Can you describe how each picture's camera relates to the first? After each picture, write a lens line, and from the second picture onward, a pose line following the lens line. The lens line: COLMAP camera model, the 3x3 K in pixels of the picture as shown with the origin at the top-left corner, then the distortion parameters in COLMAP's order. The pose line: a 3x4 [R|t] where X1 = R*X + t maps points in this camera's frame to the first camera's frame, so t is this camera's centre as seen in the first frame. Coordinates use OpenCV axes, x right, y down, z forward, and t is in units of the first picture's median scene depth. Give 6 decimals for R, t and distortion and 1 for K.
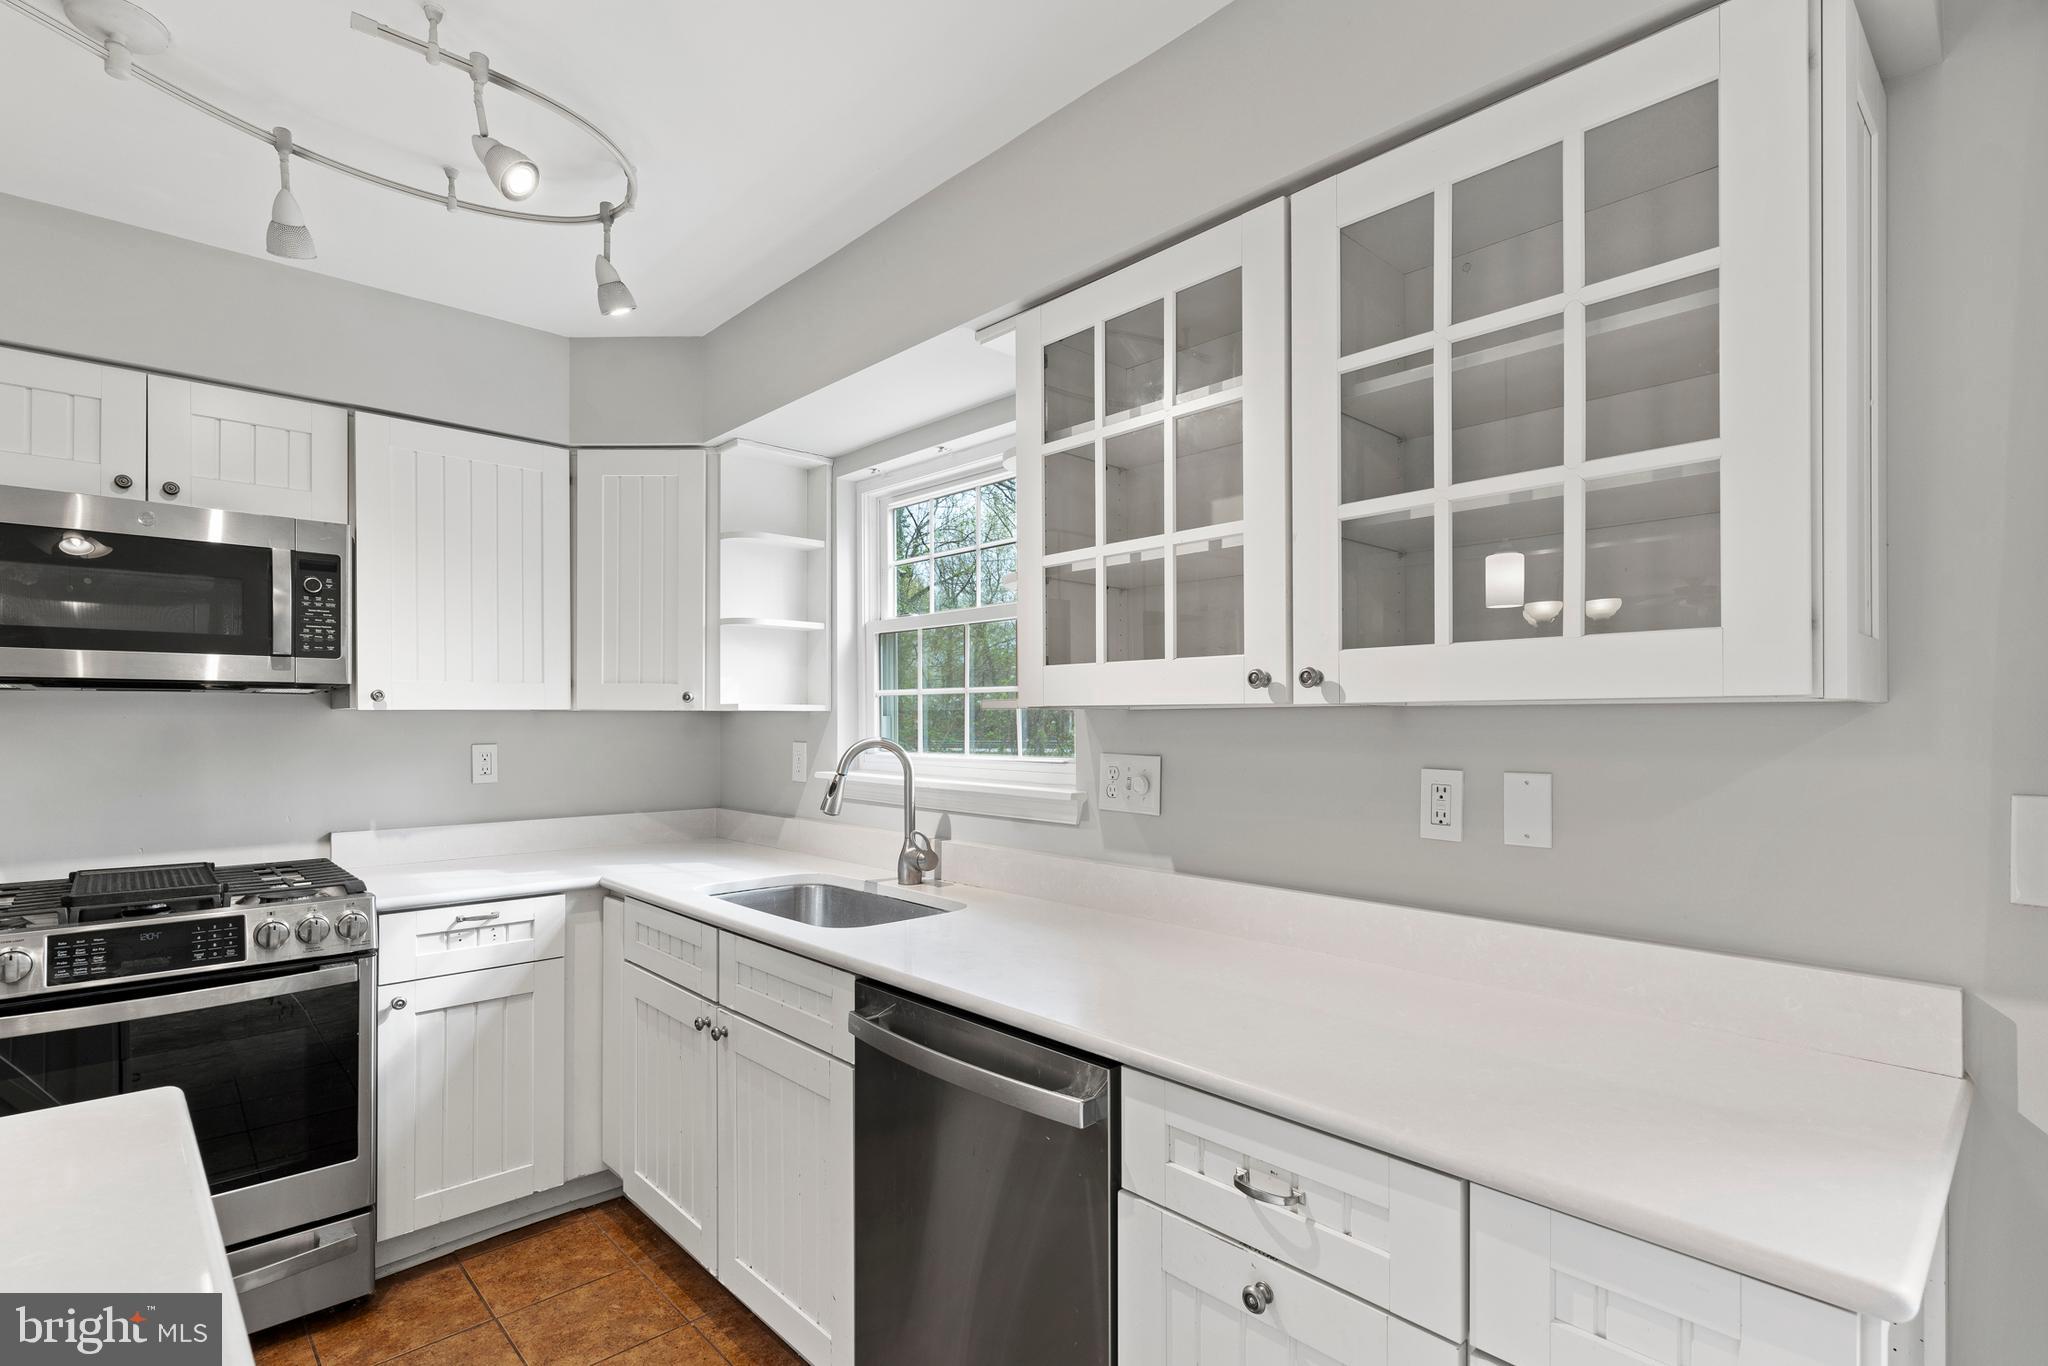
lens RADIAL K [[978.3, 0, 1032.3], [0, 978.3, 718.5], [0, 0, 1]] dist [0.002419, 0.000290]
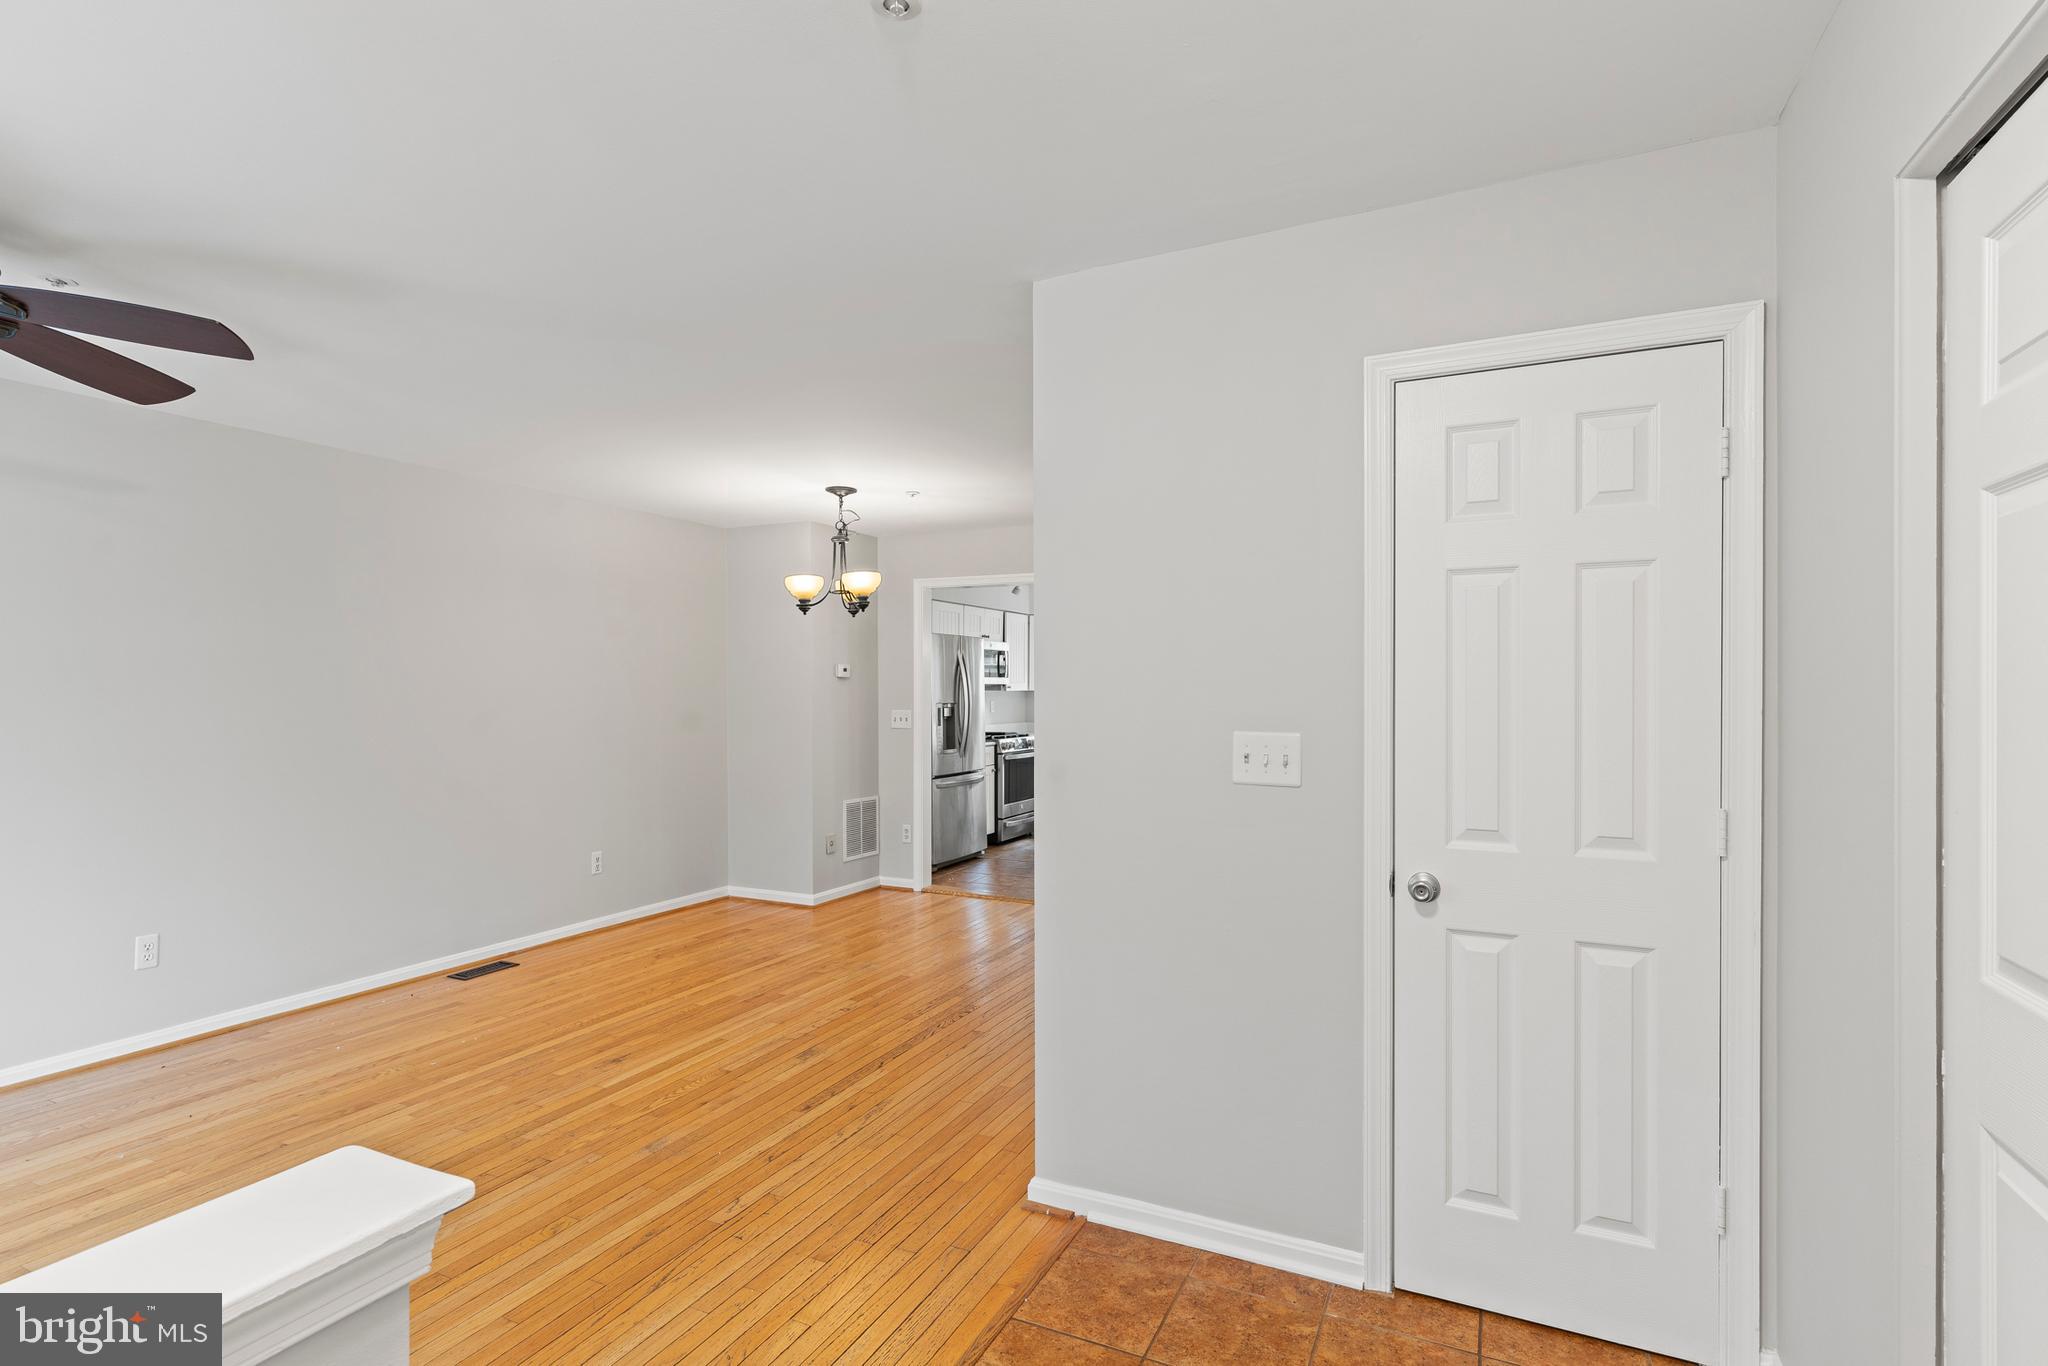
lens RADIAL K [[985.9, 0, 1032.9], [0, 985.9, 698.4], [0, 0, 1]] dist [0.002033, -0.000322]
pose [[0.934303, -0.004522, 0.356450, -2.040452], [0.000752, 0.999942, 0.010712, -0.021089], [-0.356478, -0.009740, 0.934253, -2.720549]]
